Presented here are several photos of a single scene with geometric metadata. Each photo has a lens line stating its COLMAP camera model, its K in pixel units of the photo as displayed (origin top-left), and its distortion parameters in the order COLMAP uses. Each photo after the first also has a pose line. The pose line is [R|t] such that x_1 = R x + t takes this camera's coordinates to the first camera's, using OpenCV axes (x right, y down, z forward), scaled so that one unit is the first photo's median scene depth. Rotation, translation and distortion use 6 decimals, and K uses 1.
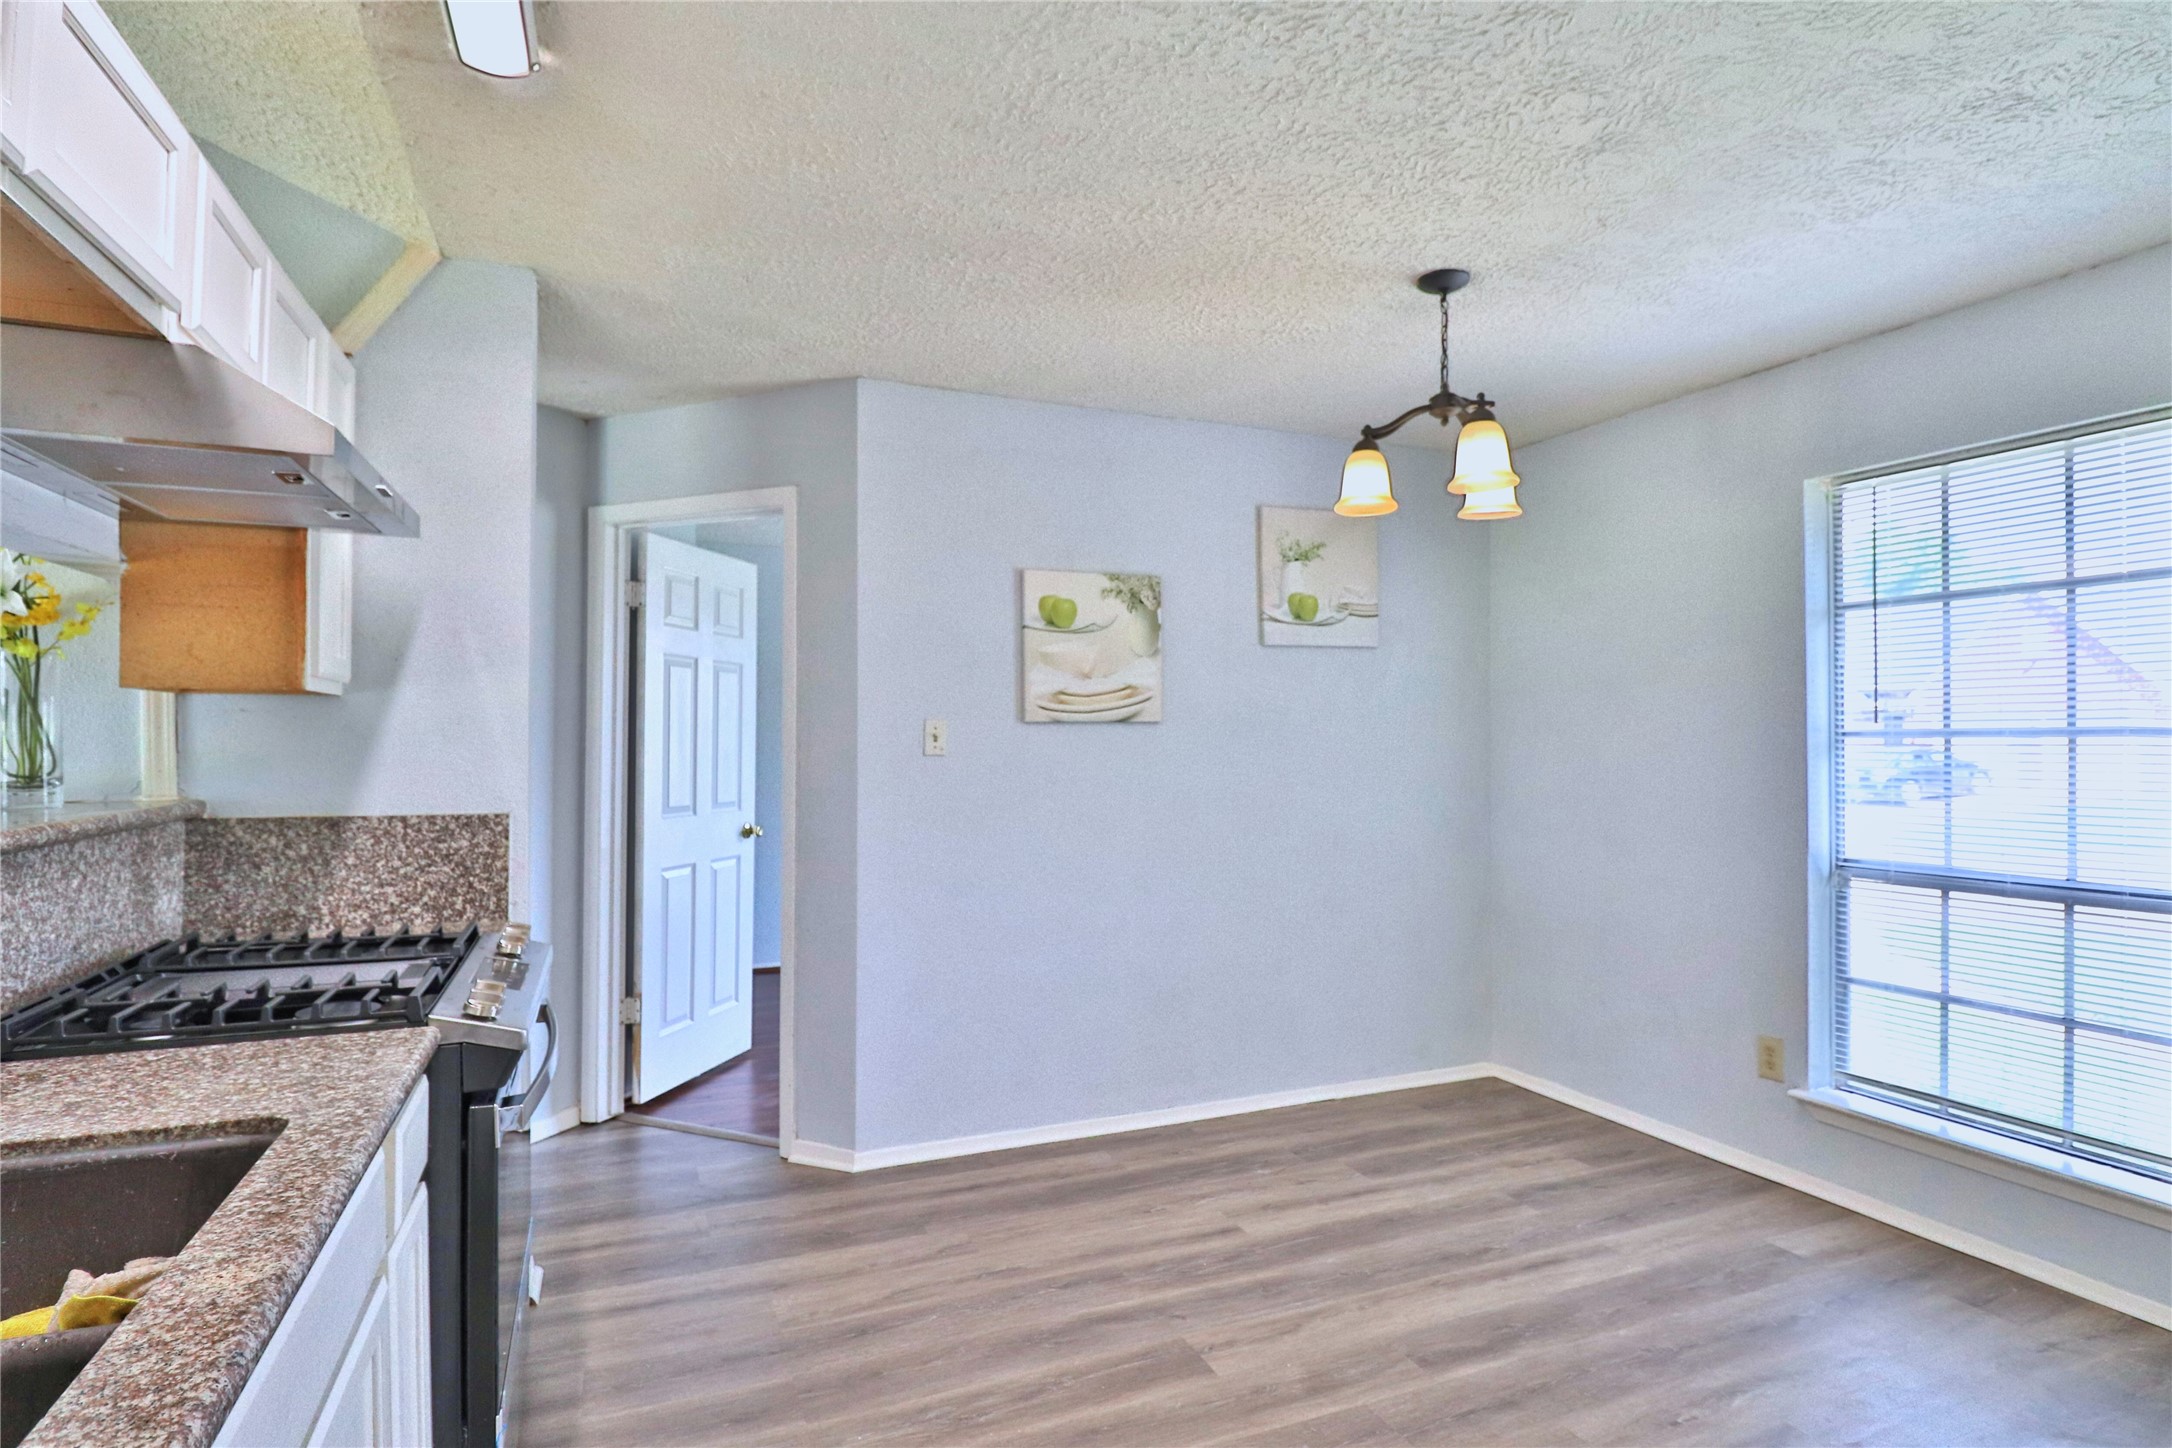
lens RADIAL K [[1114.0, 0, 1088.7], [0, 1114.0, 728.3], [0, 0, 1]] dist [0.000002, -0.013869]
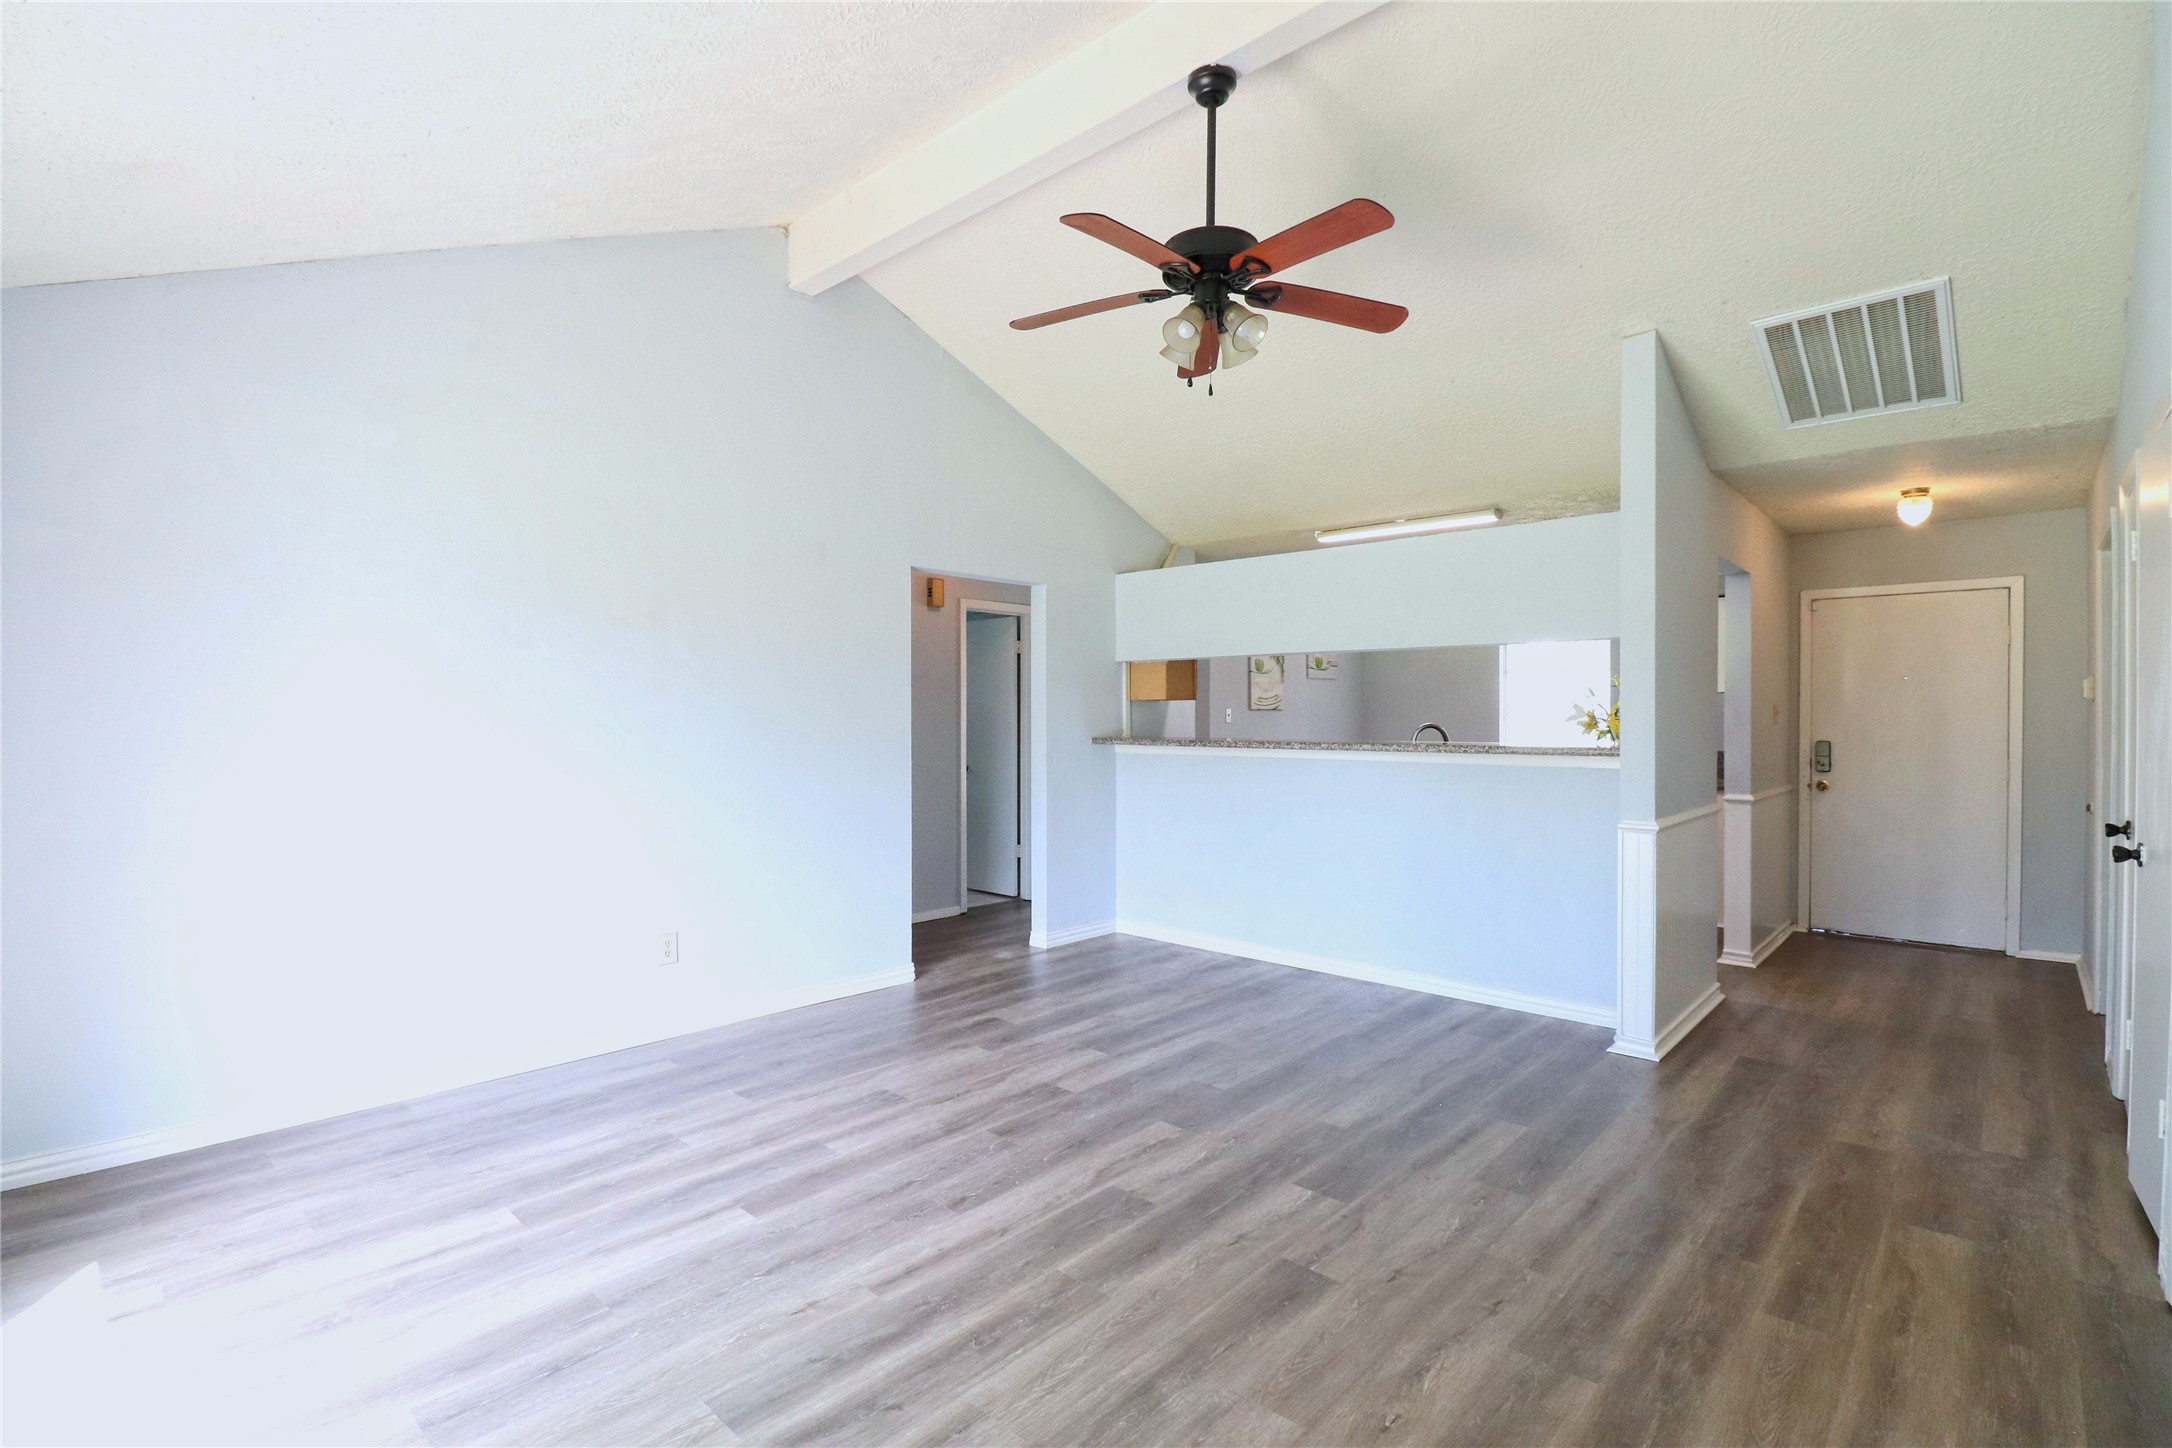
lens RADIAL K [[999.0, 0, 1091.4], [0, 999.0, 724.1], [0, 0, 1]] dist [-0.000466, -0.013283]
pose [[0.910344, -0.005930, 0.413809, -1.293249], [0.001562, 0.999939, 0.010892, 0.001683], [-0.413848, -0.009269, 0.910299, -0.875742]]
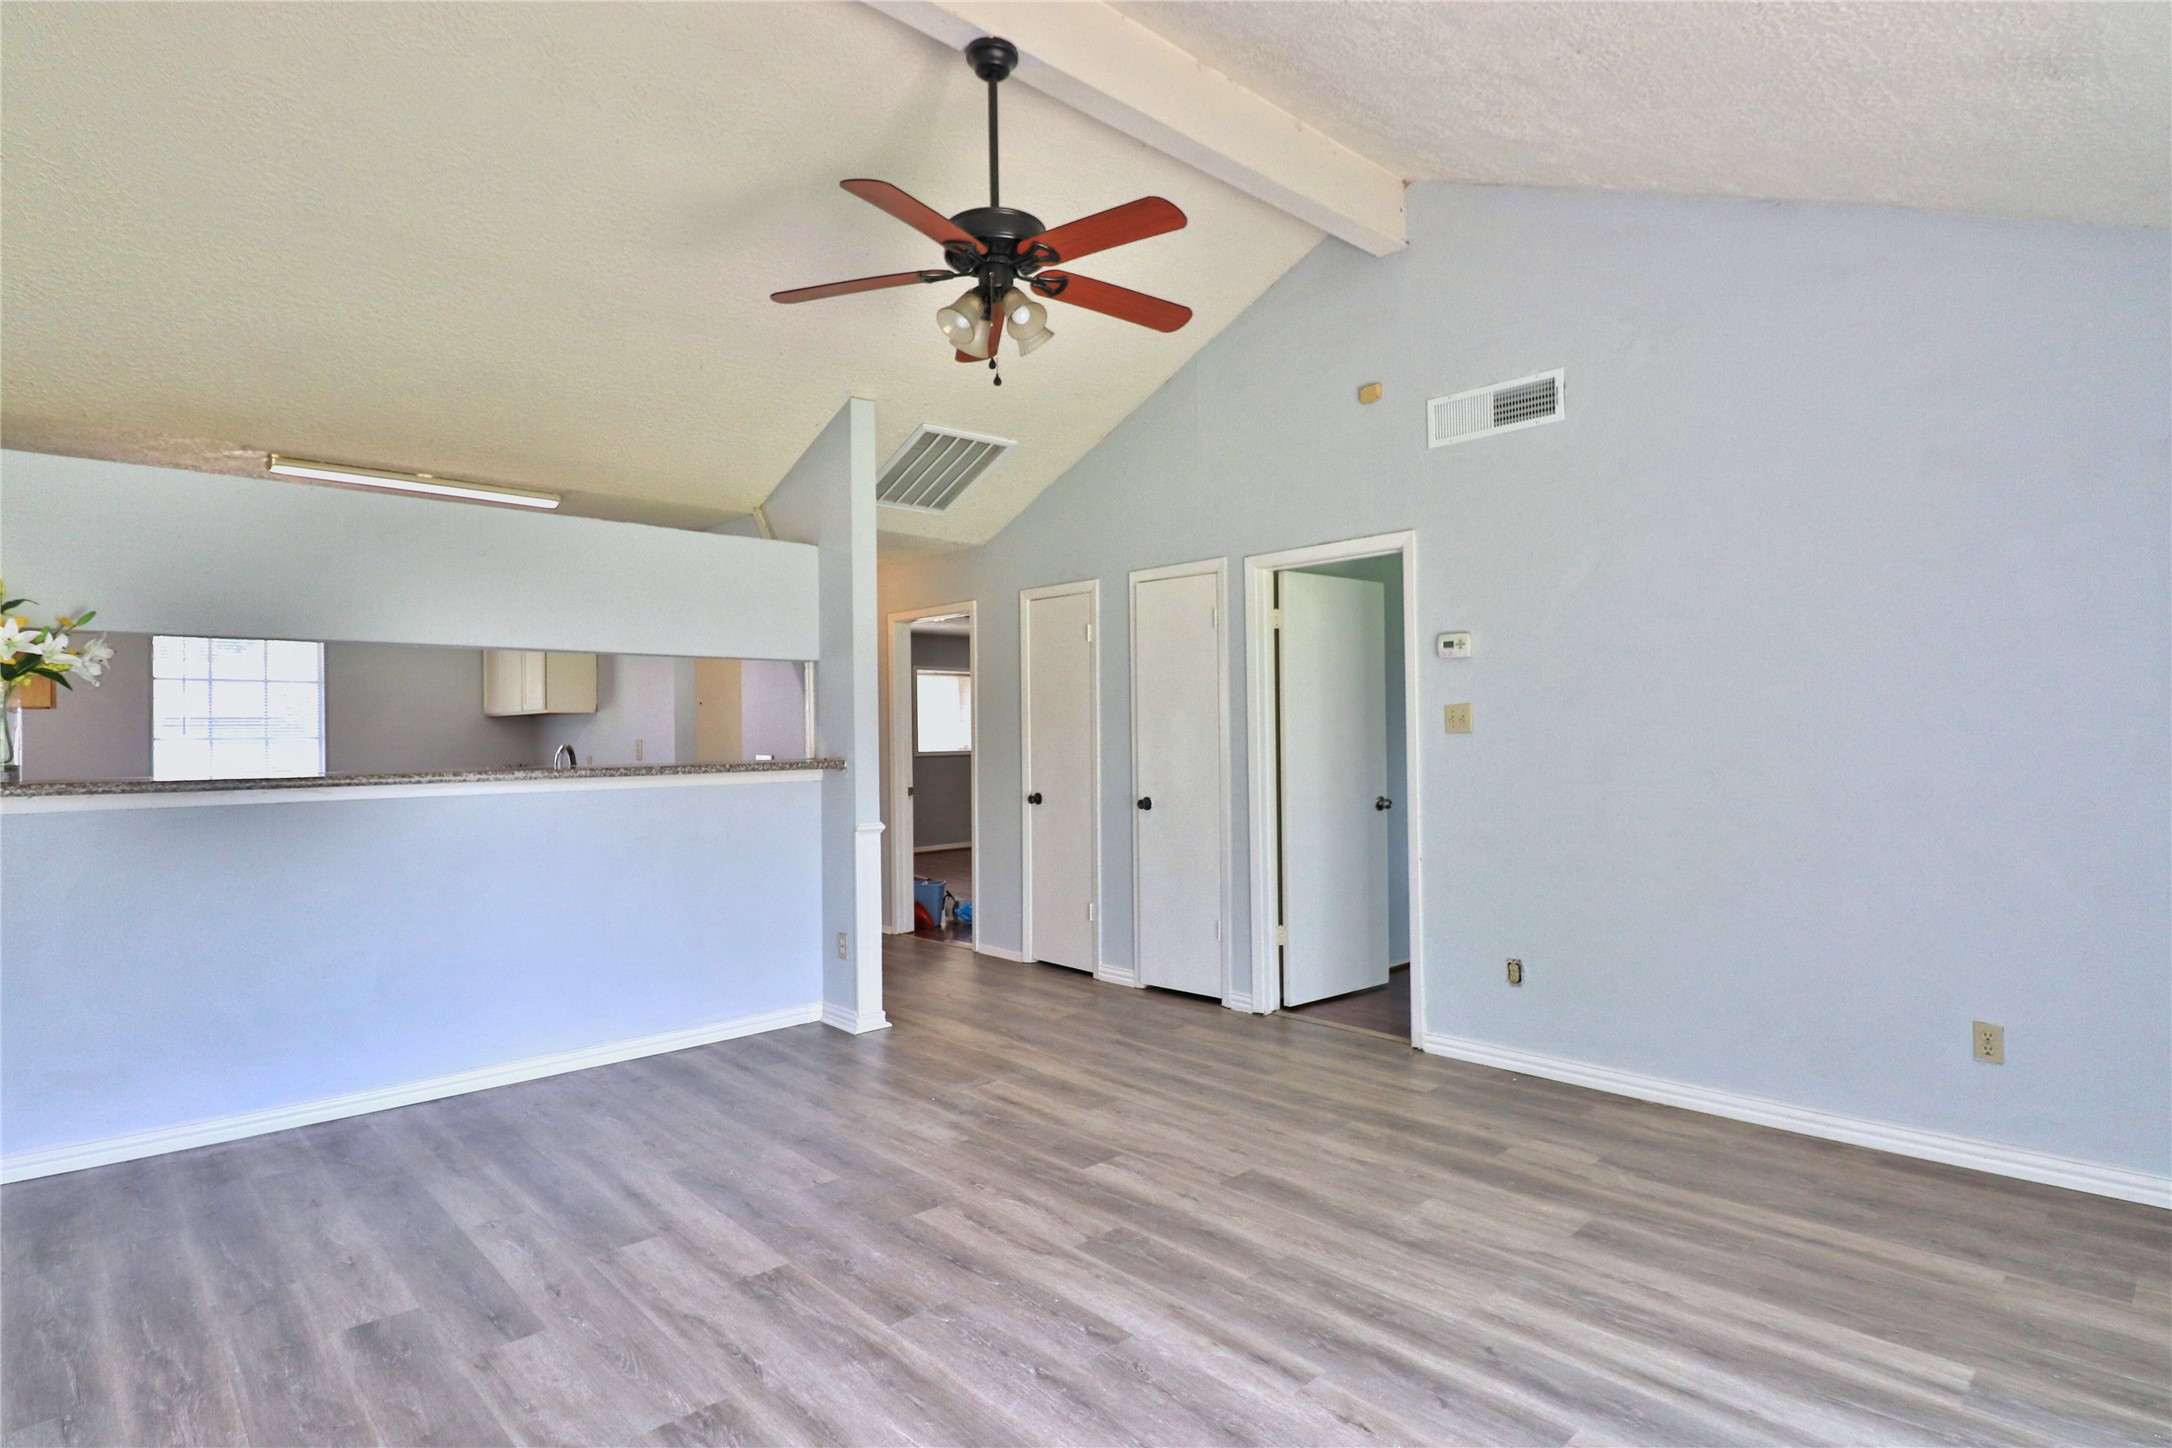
lens RADIAL K [[1114.0, 0, 1088.7], [0, 1114.0, 728.3], [0, 0, 1]] dist [0.000002, -0.013869]
pose [[-0.345945, 0.005790, 0.938237, -1.693736], [0.008928, 0.999956, -0.002879, 0.007782], [-0.938212, 0.007381, -0.345981, 0.070415]]
